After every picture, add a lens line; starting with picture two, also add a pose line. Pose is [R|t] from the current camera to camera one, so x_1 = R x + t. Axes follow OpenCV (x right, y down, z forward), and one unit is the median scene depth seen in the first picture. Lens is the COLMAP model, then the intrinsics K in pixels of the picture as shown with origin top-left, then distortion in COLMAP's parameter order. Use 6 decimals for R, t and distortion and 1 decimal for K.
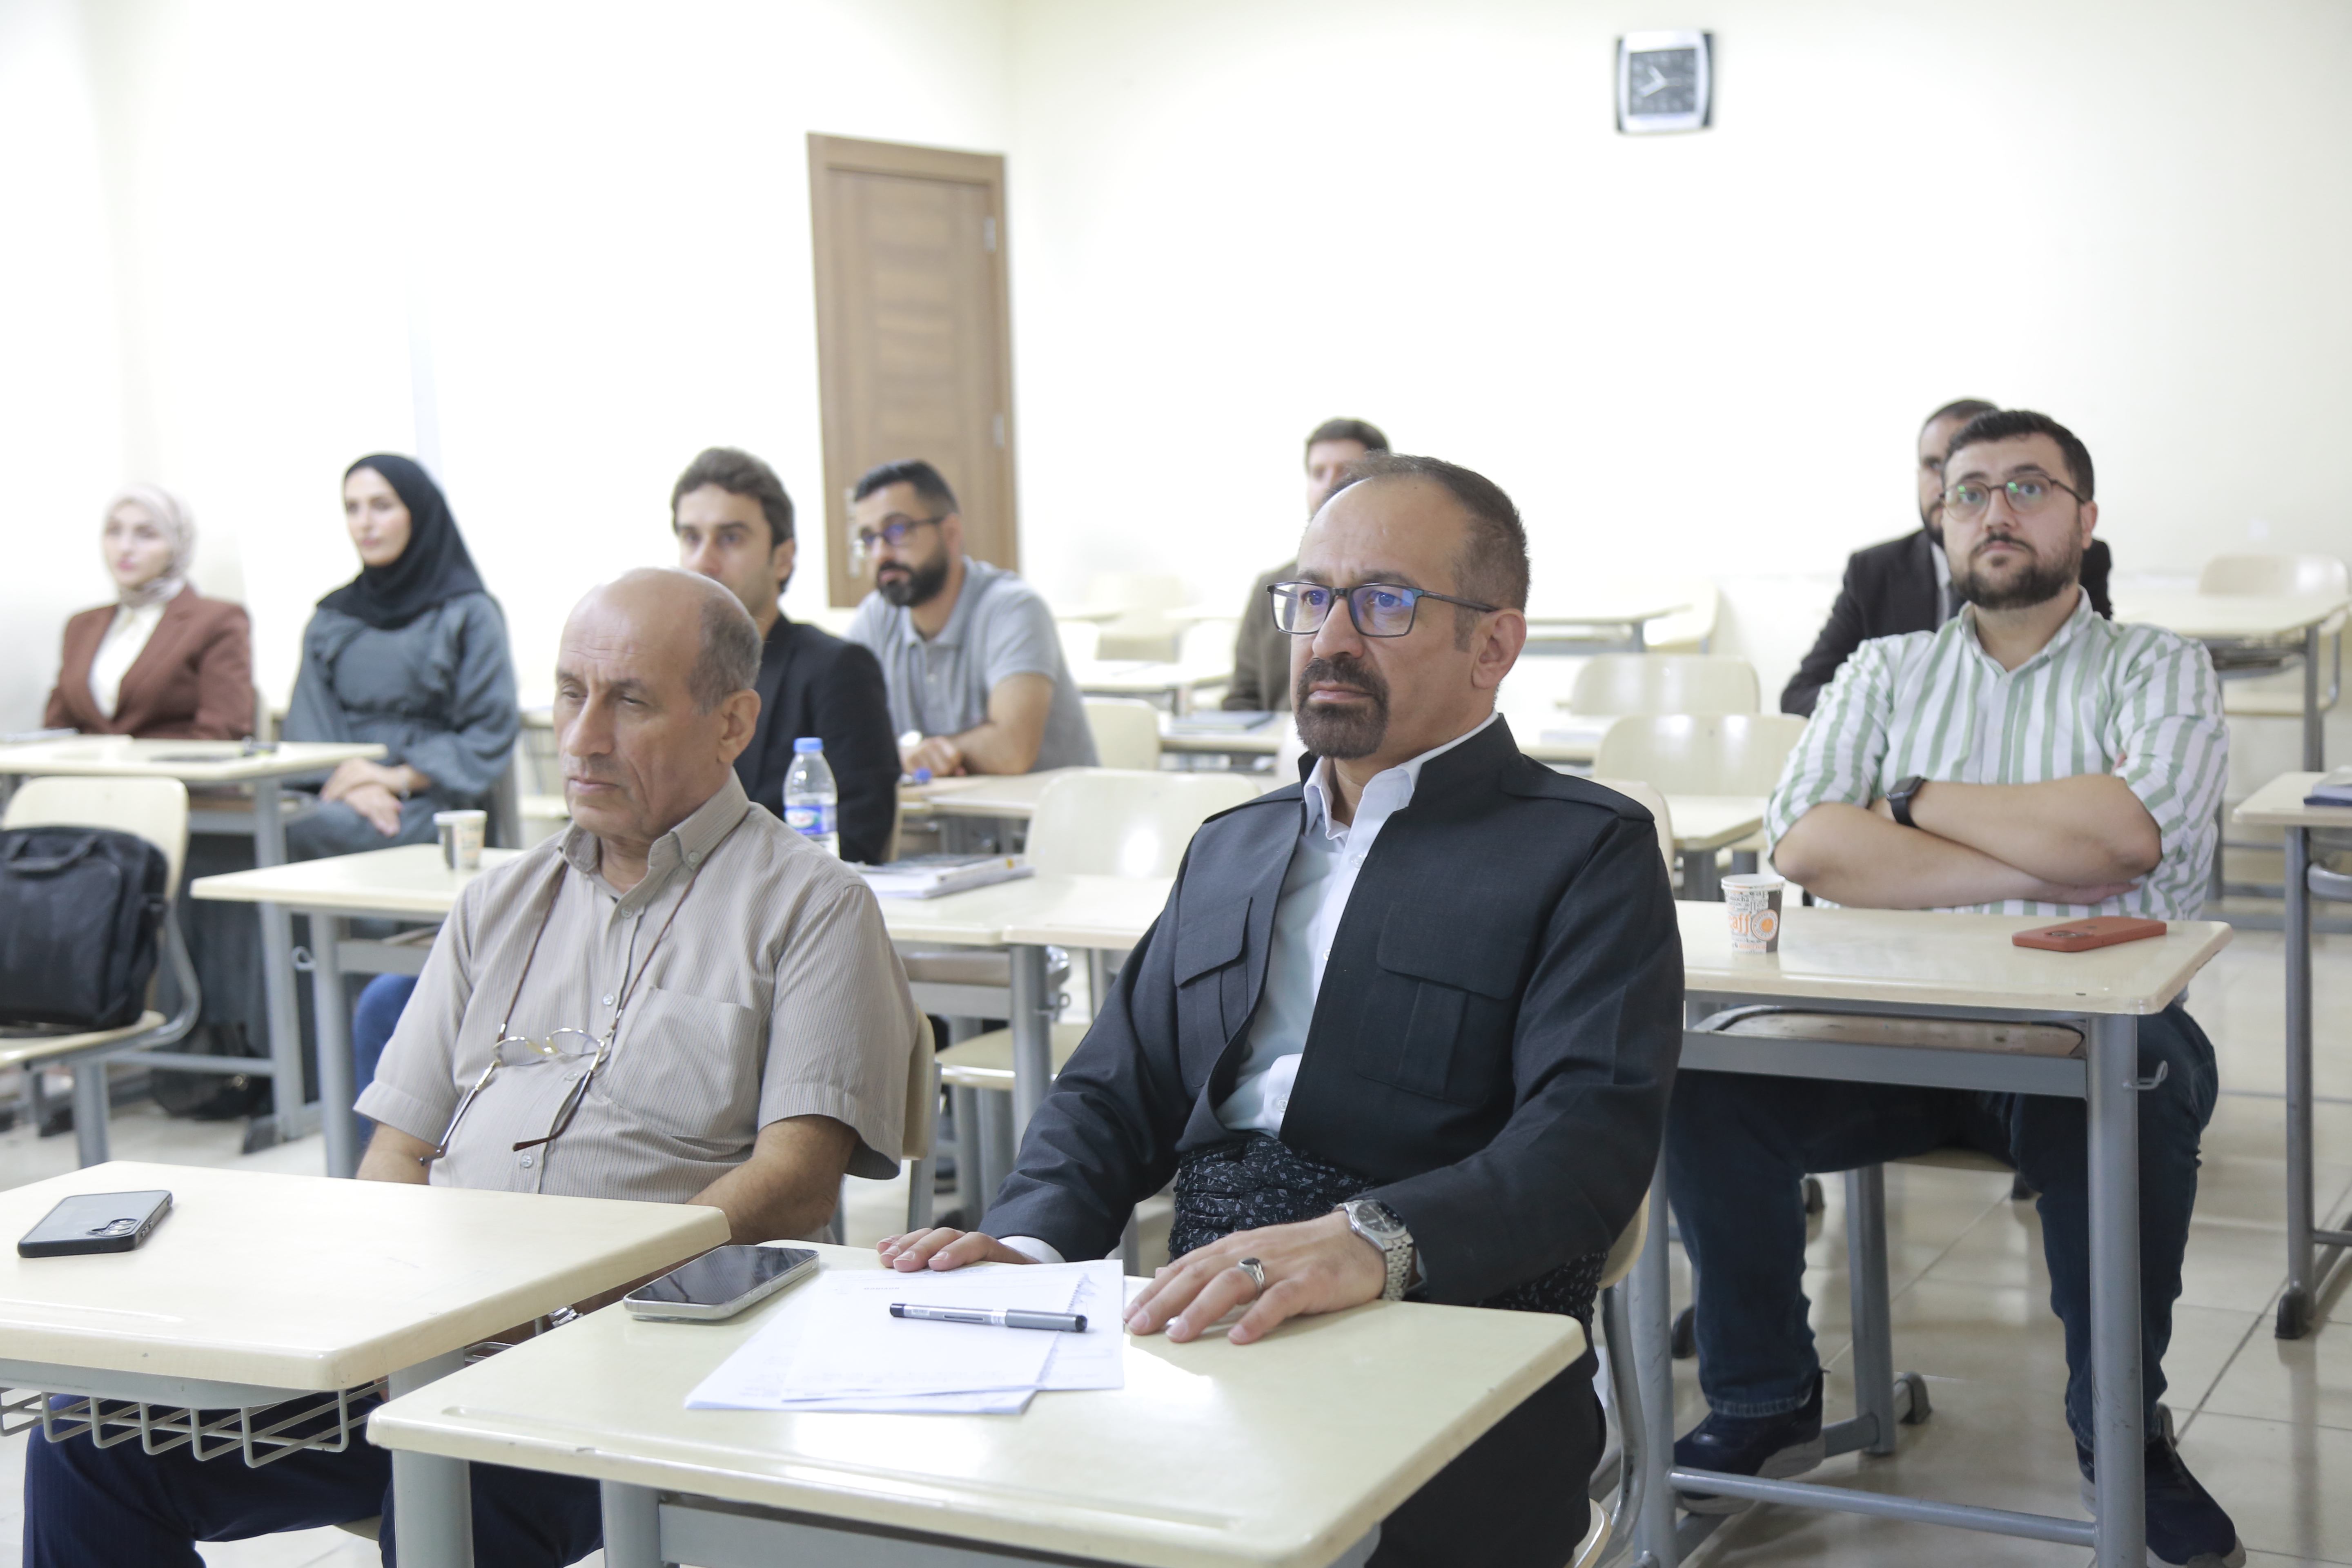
lens RADIAL K [[3177.7, 0, 1176.0], [0, 3177.7, 784.0], [0, 0, 1]] dist [0.124263, -0.065726]
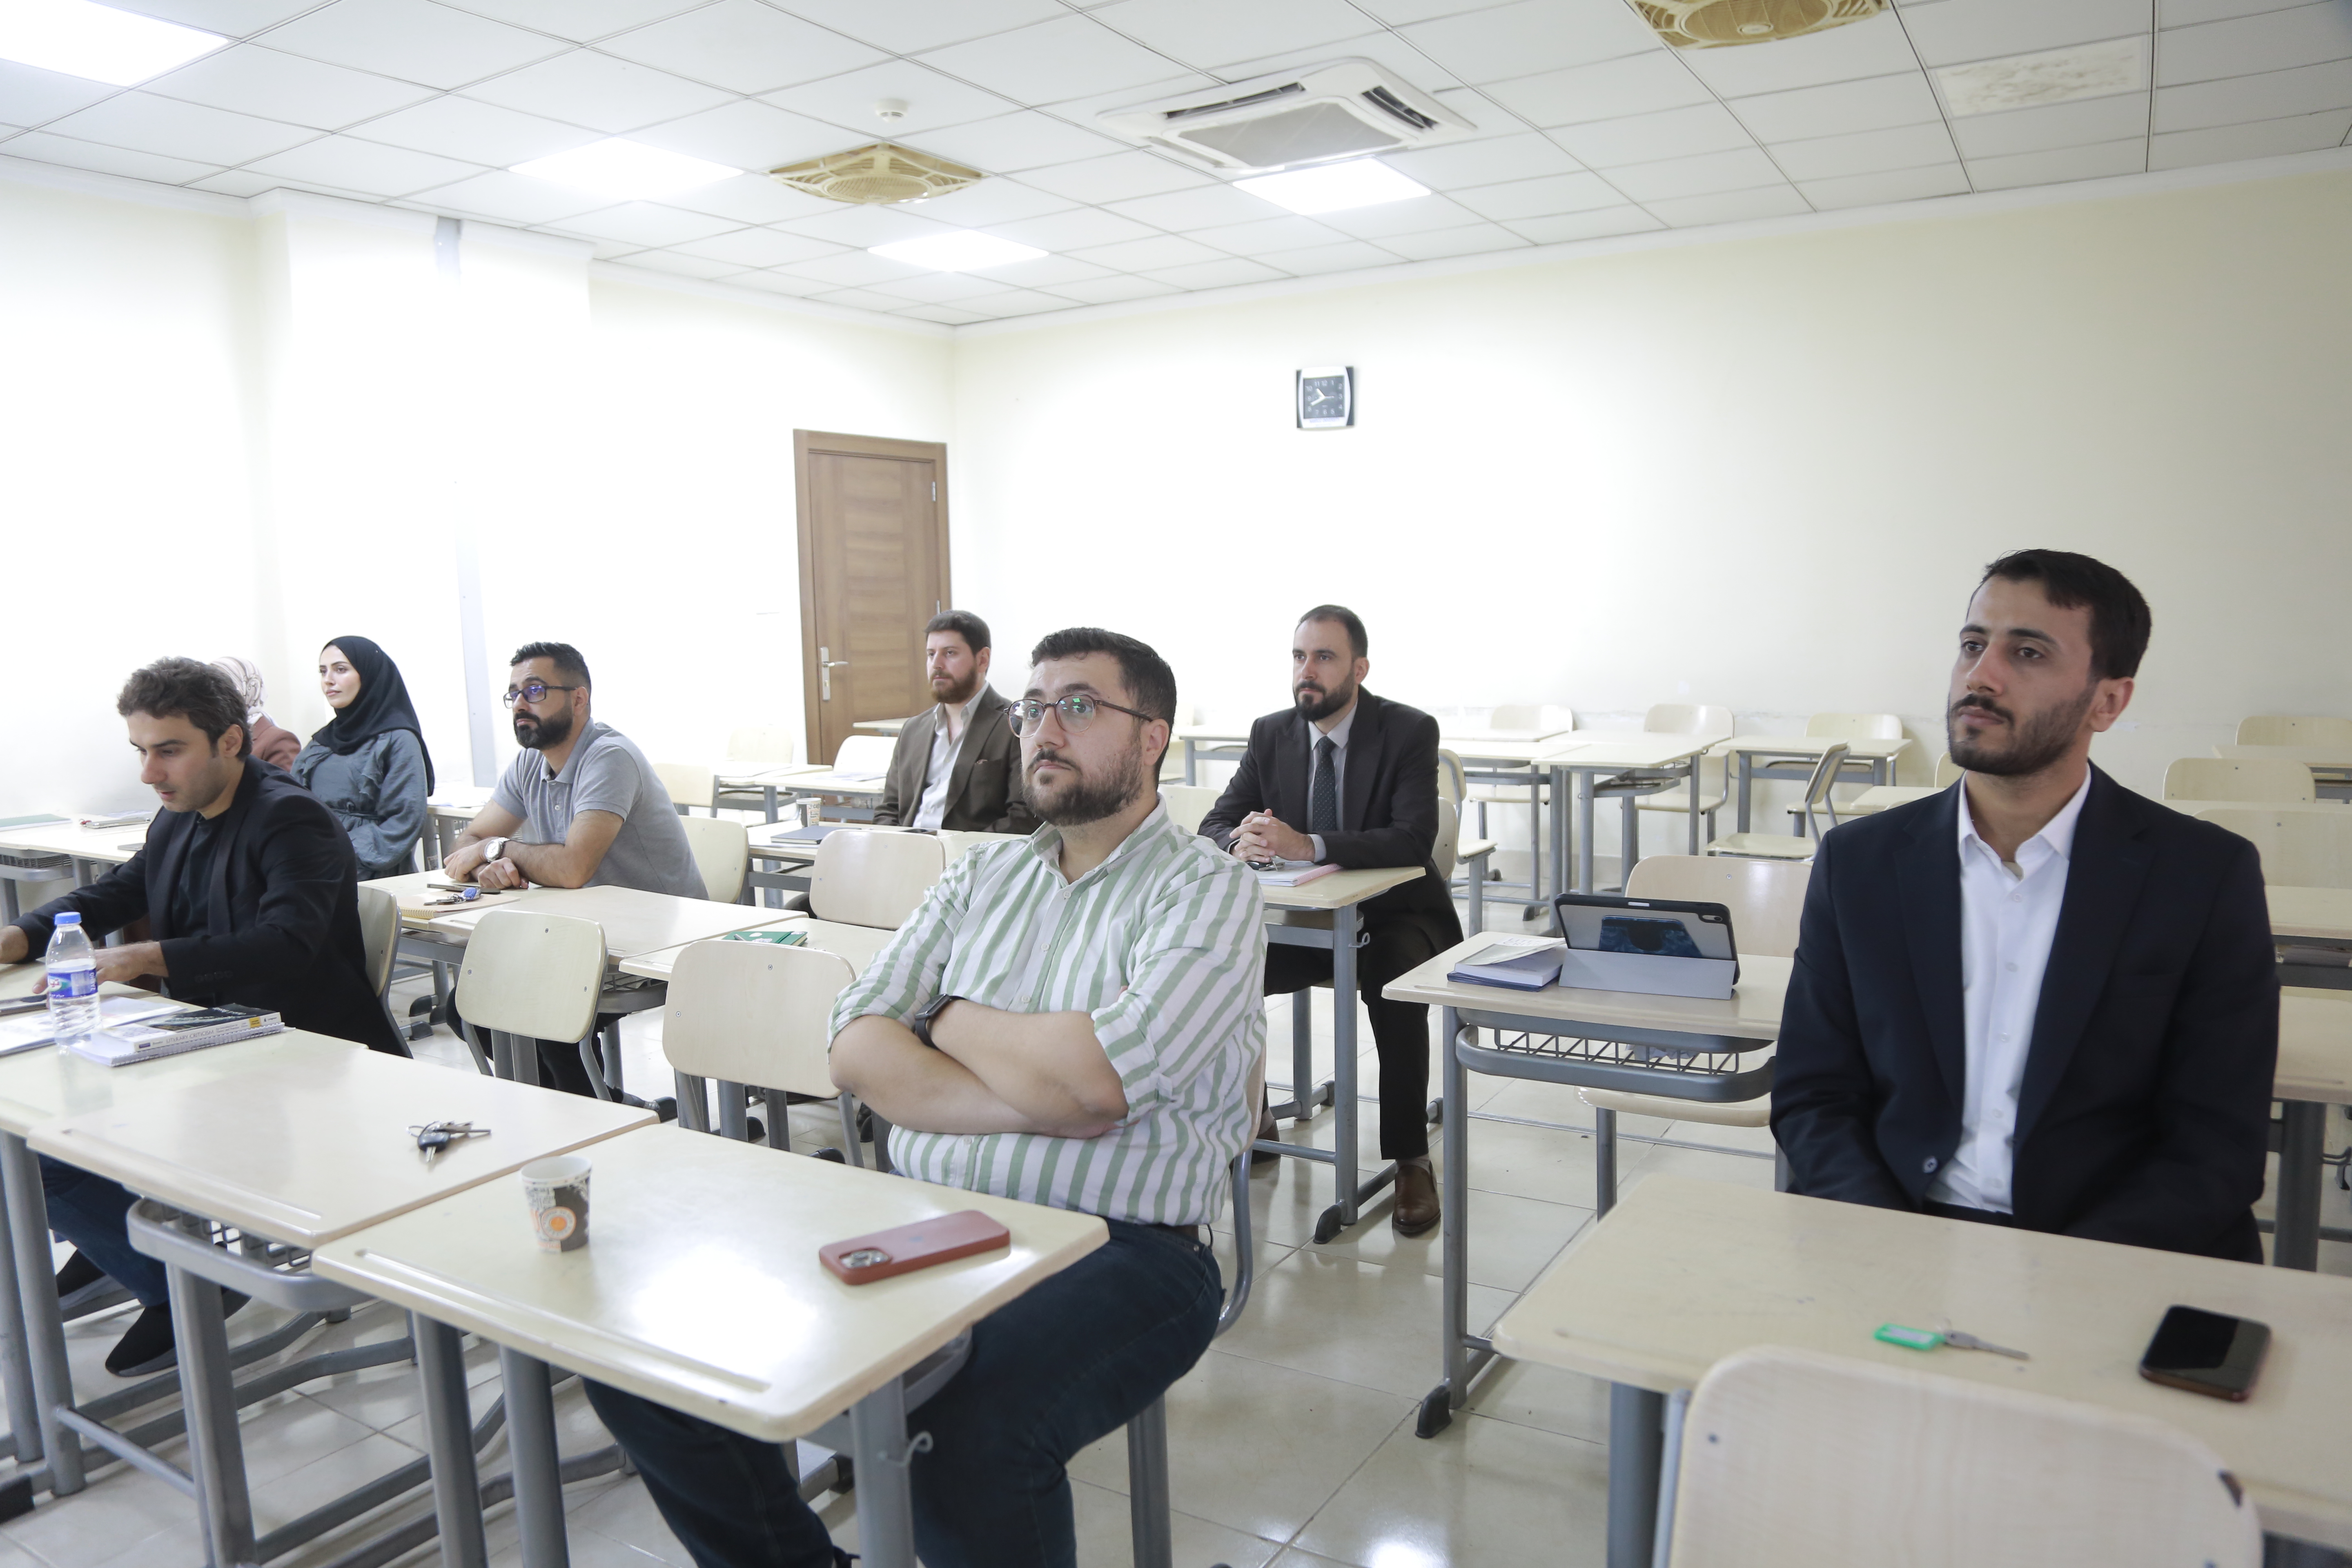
lens RADIAL K [[1631.8, 0, 1176.0], [0, 1631.8, 784.0], [0, 0, 1]] dist [-0.120282, 0.077213]
pose [[0.998109, 0.014729, -0.059671, 0.187665], [-0.014676, 0.999891, 0.001313, -0.039654], [0.059684, -0.000435, 0.998217, 0.280613]]
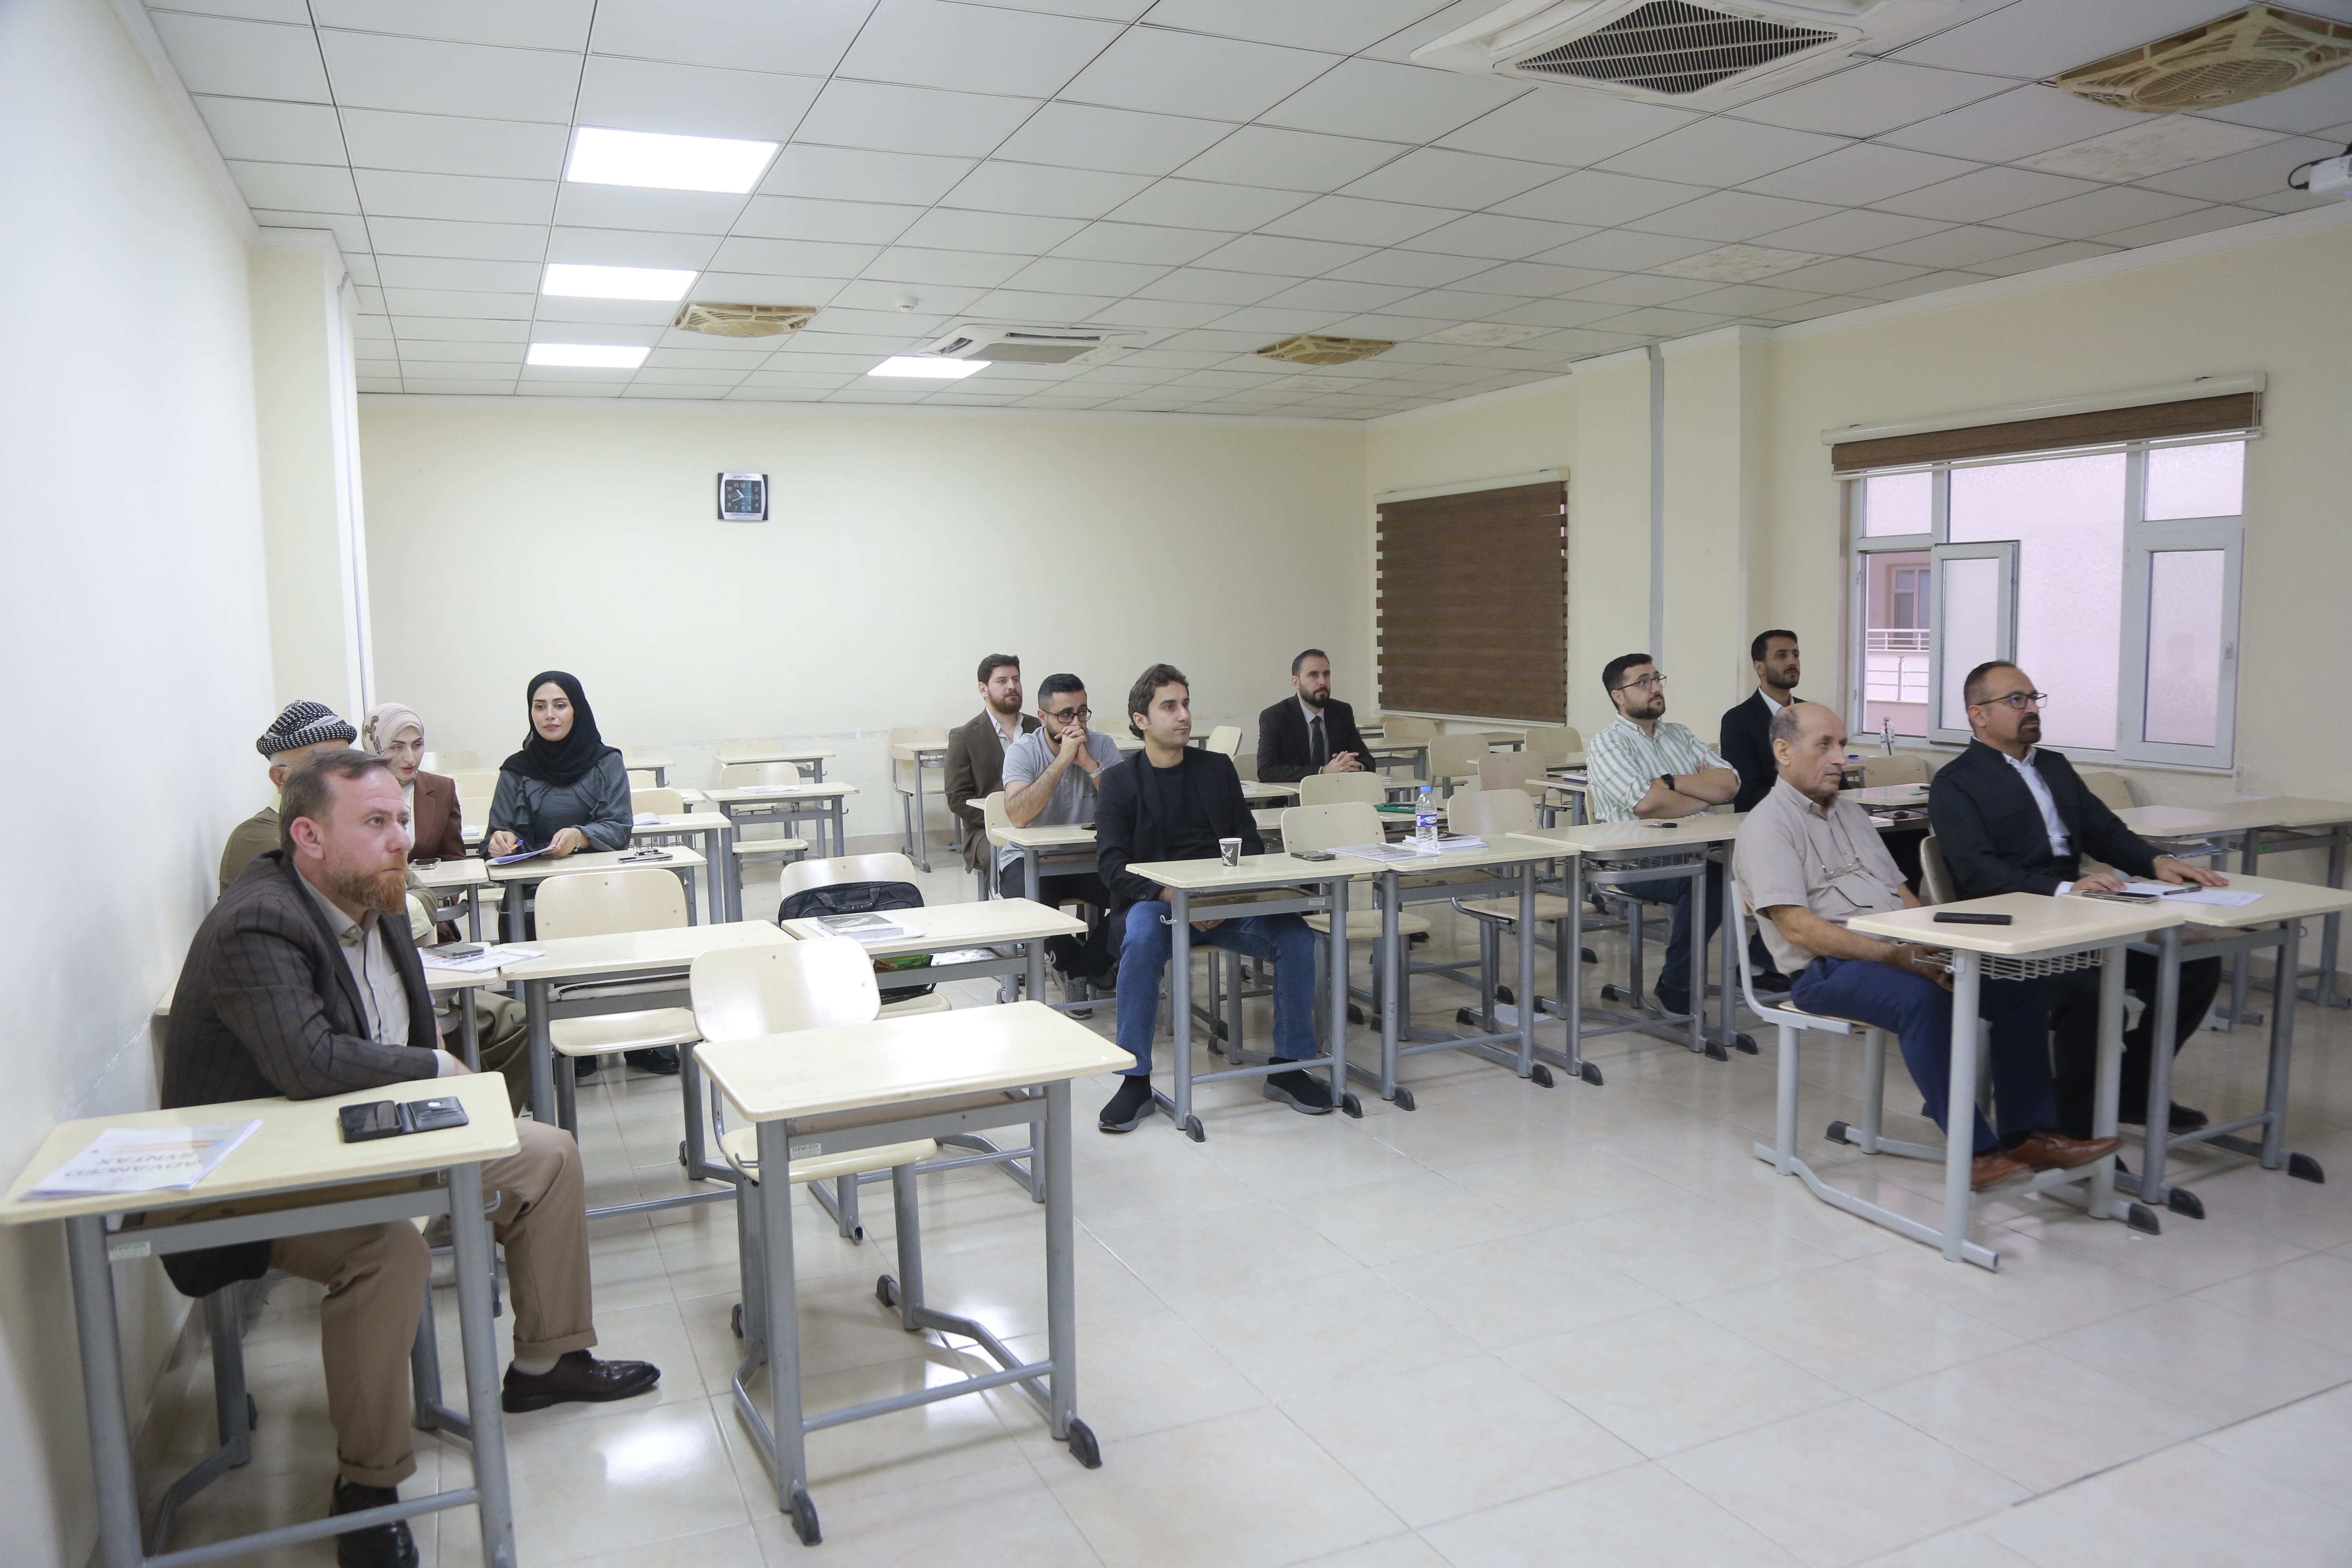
lens RADIAL K [[1631.8, 0, 1176.0], [0, 1631.8, 784.0], [0, 0, 1]] dist [-0.120282, 0.077213]
pose [[0.624115, -0.051930, 0.779605, -0.689804], [0.090018, 0.995924, -0.005724, -0.013841], [-0.776130, 0.073751, 0.626245, 0.246469]]
